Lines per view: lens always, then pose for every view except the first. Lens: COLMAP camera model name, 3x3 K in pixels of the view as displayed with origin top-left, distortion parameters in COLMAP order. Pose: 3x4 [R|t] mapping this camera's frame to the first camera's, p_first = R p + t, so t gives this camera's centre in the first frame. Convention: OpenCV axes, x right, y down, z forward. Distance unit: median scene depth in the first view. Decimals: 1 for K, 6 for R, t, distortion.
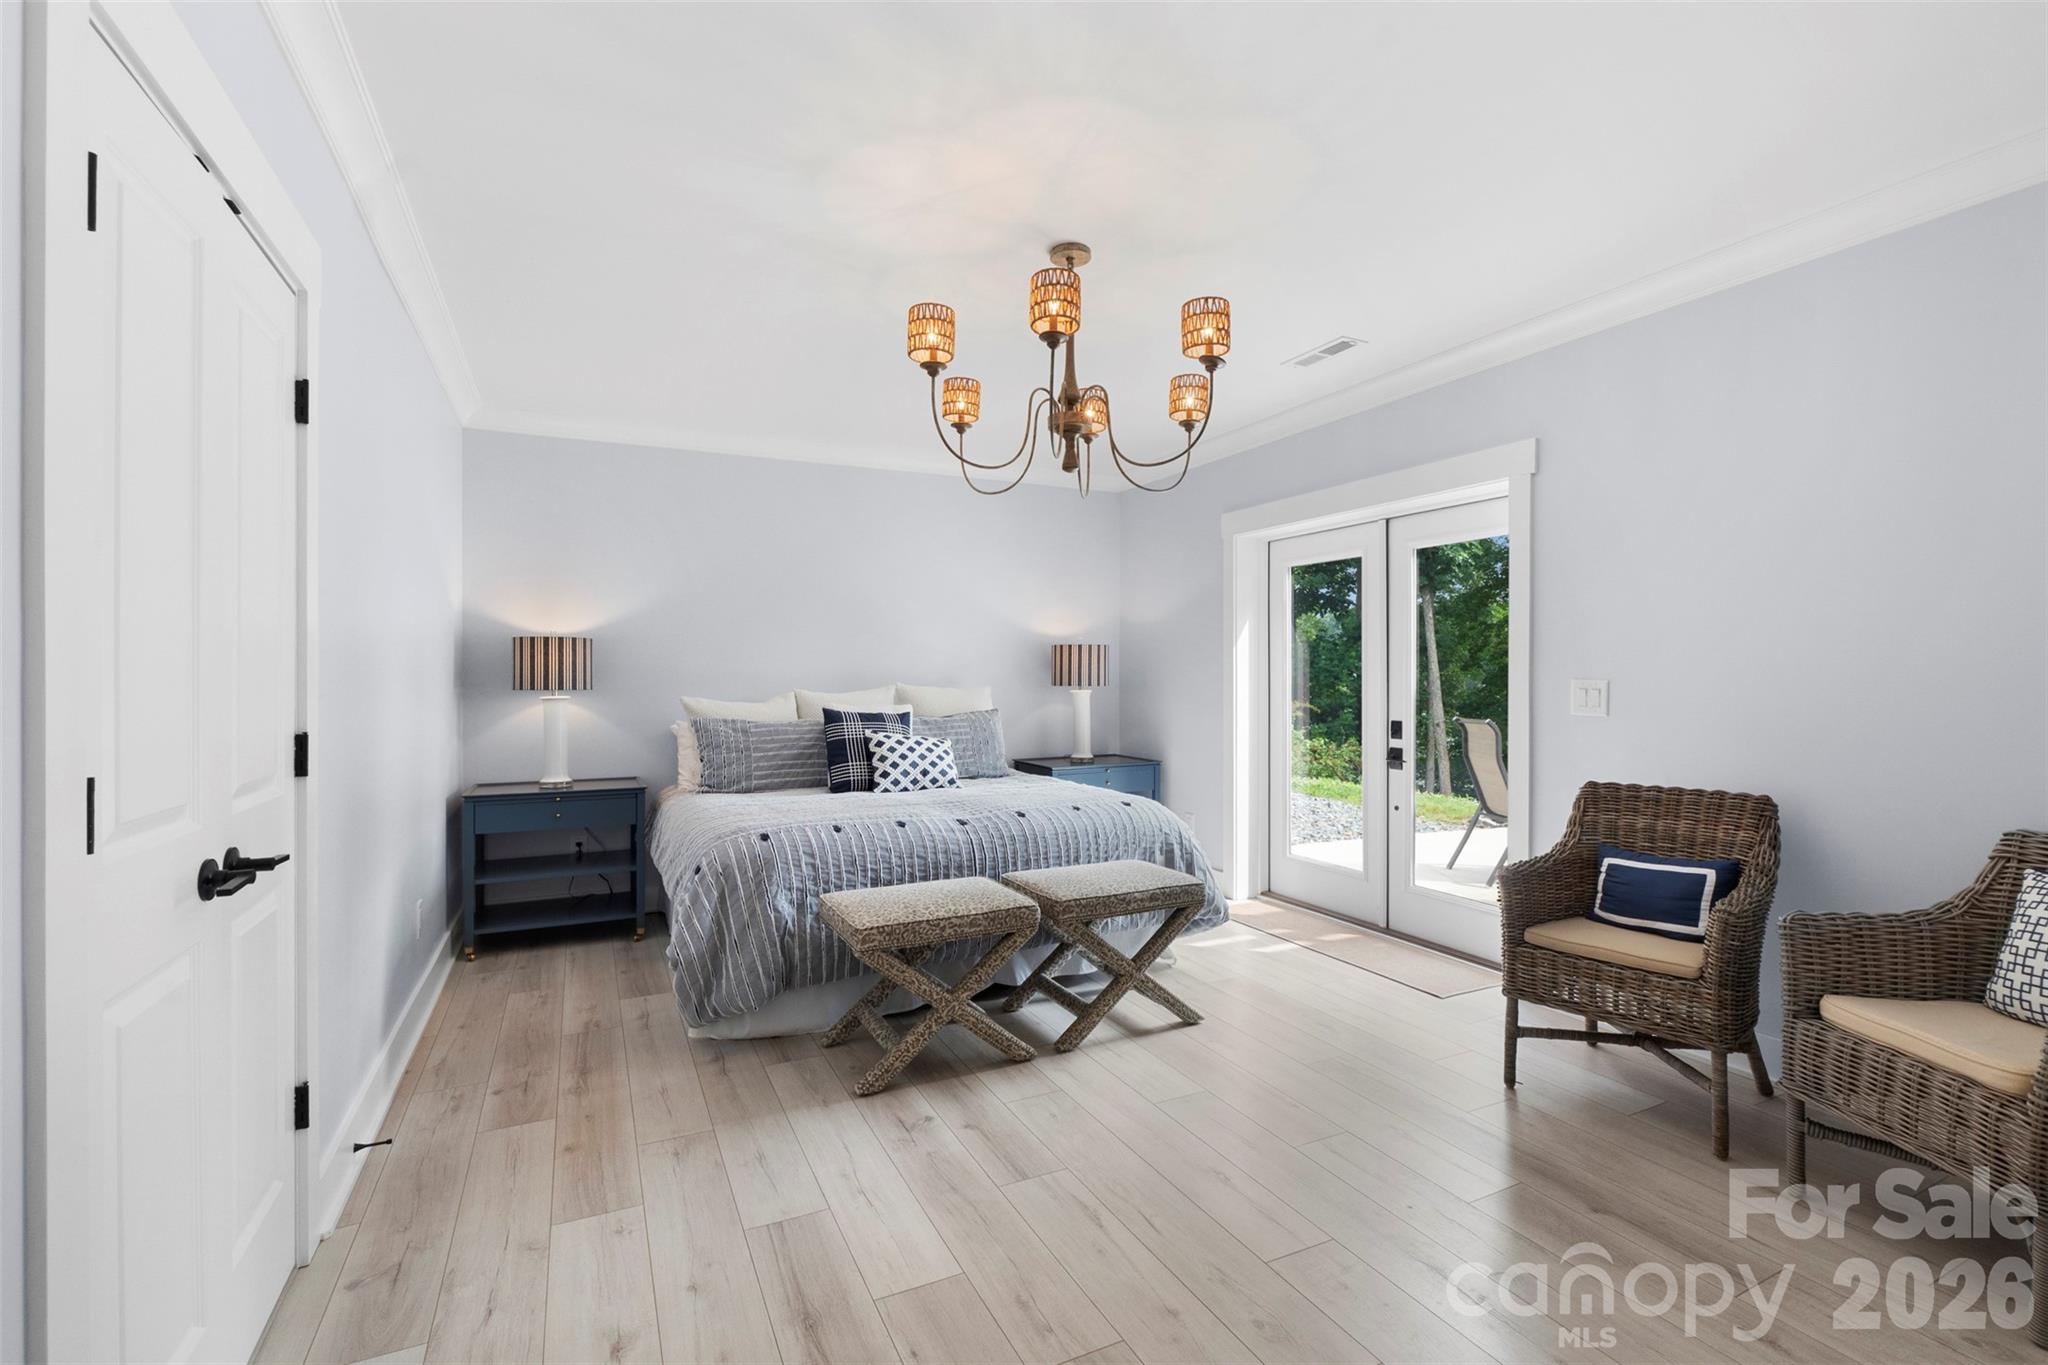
lens RADIAL K [[896.0, 0, 1017.9], [0, 896.0, 677.3], [0, 0, 1]] dist [-0.004373, -0.001403]
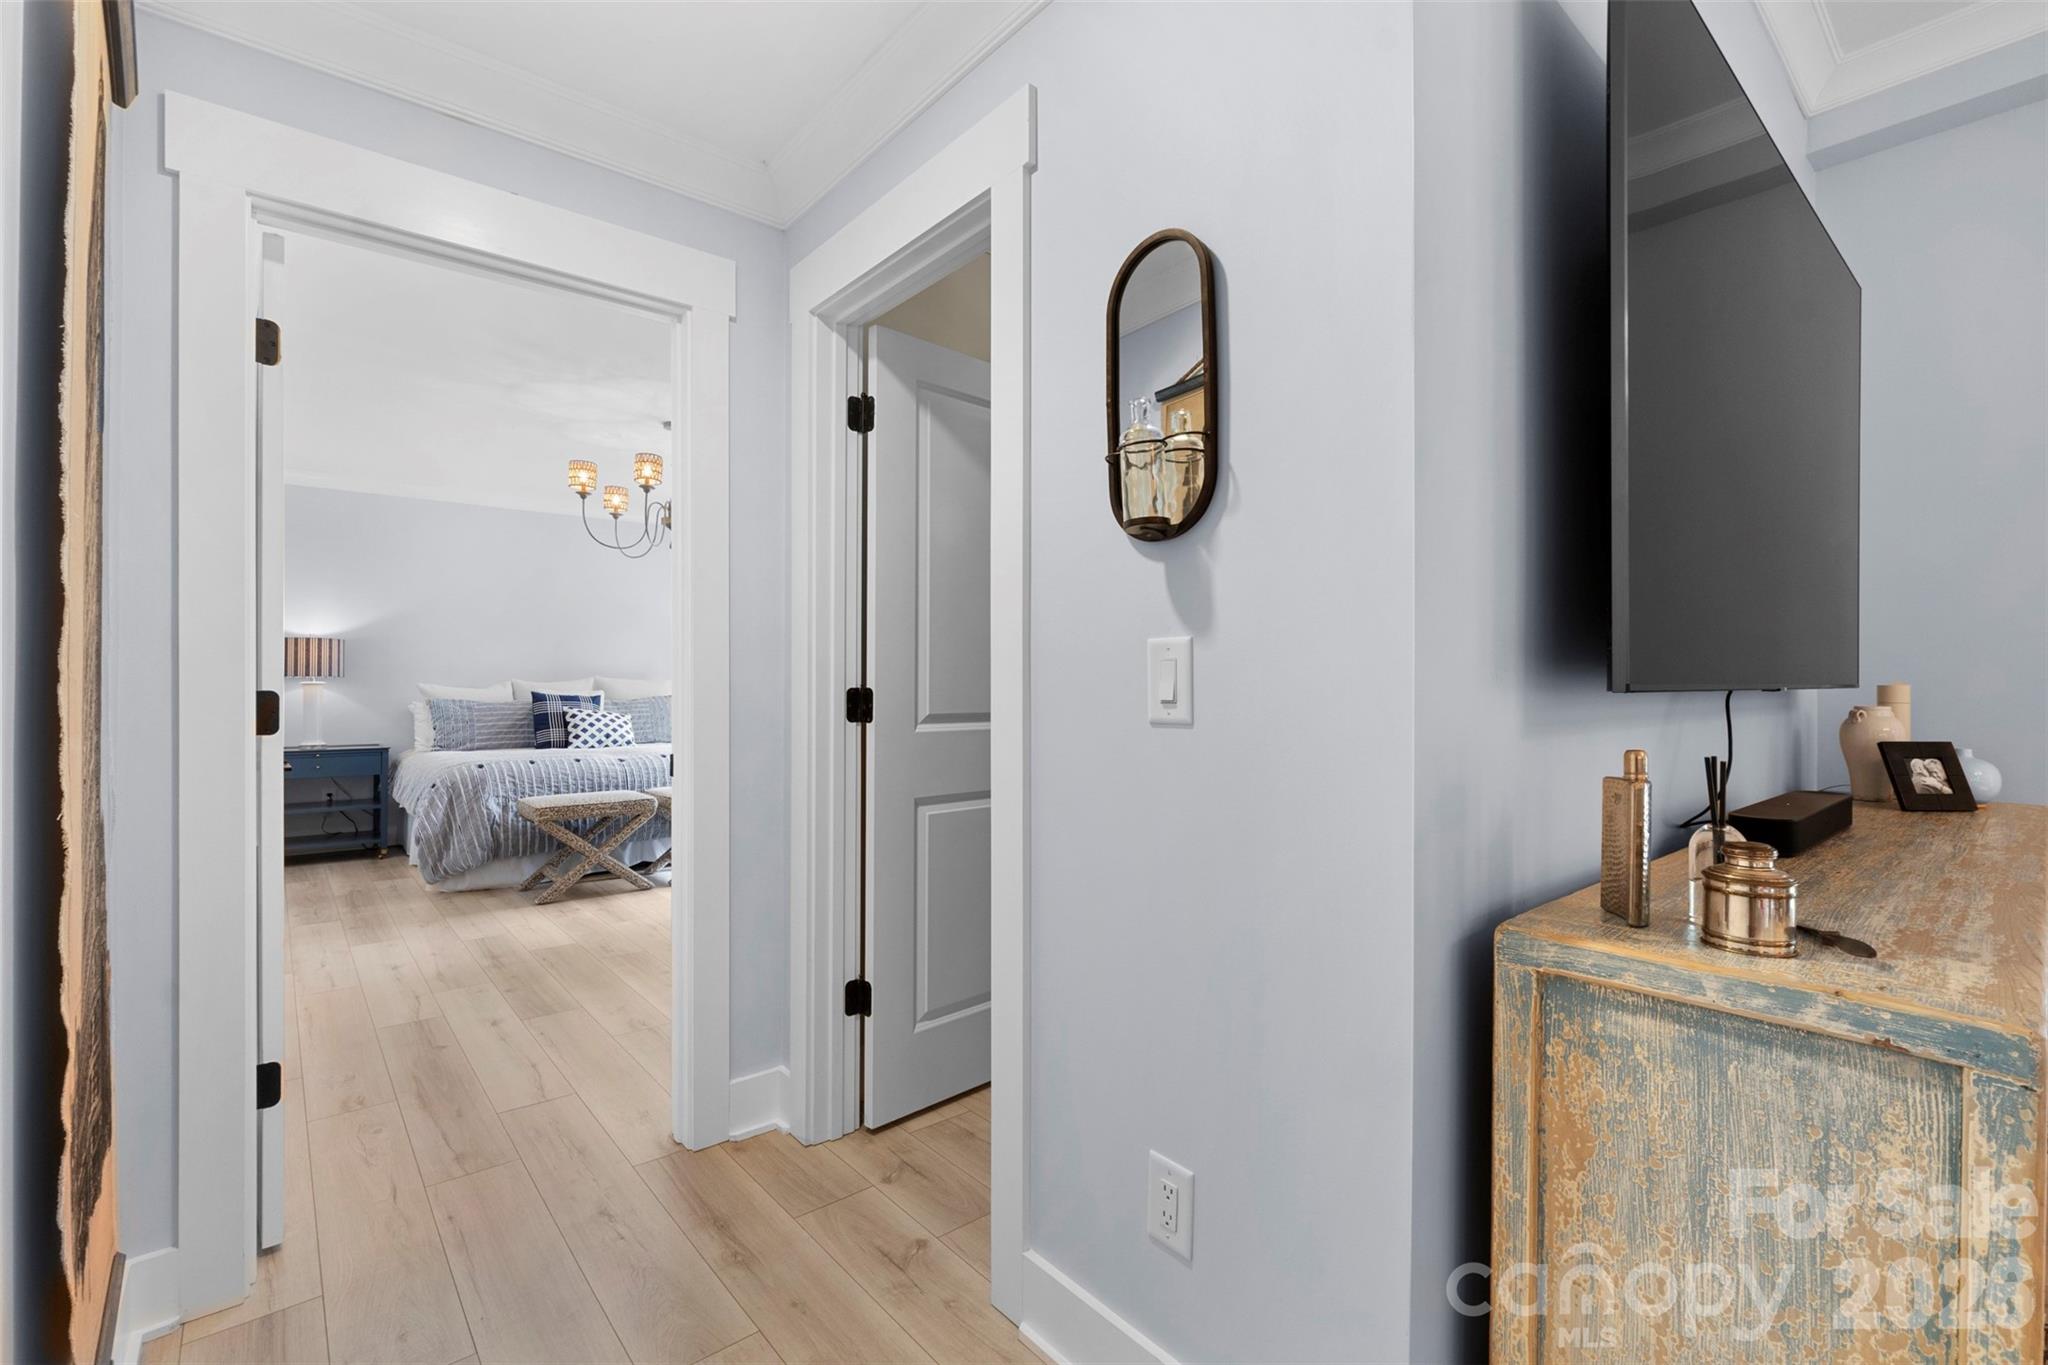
lens RADIAL K [[896.0, 0, 1021.1], [0, 896.0, 685.1], [0, 0, 1]] dist [-0.004373, -0.001403]
pose [[0.969450, 0.005890, 0.245219, 0.191569], [-0.005695, 0.999983, -0.001502, 0.022859], [-0.245223, 0.000060, 0.969467, -0.577448]]
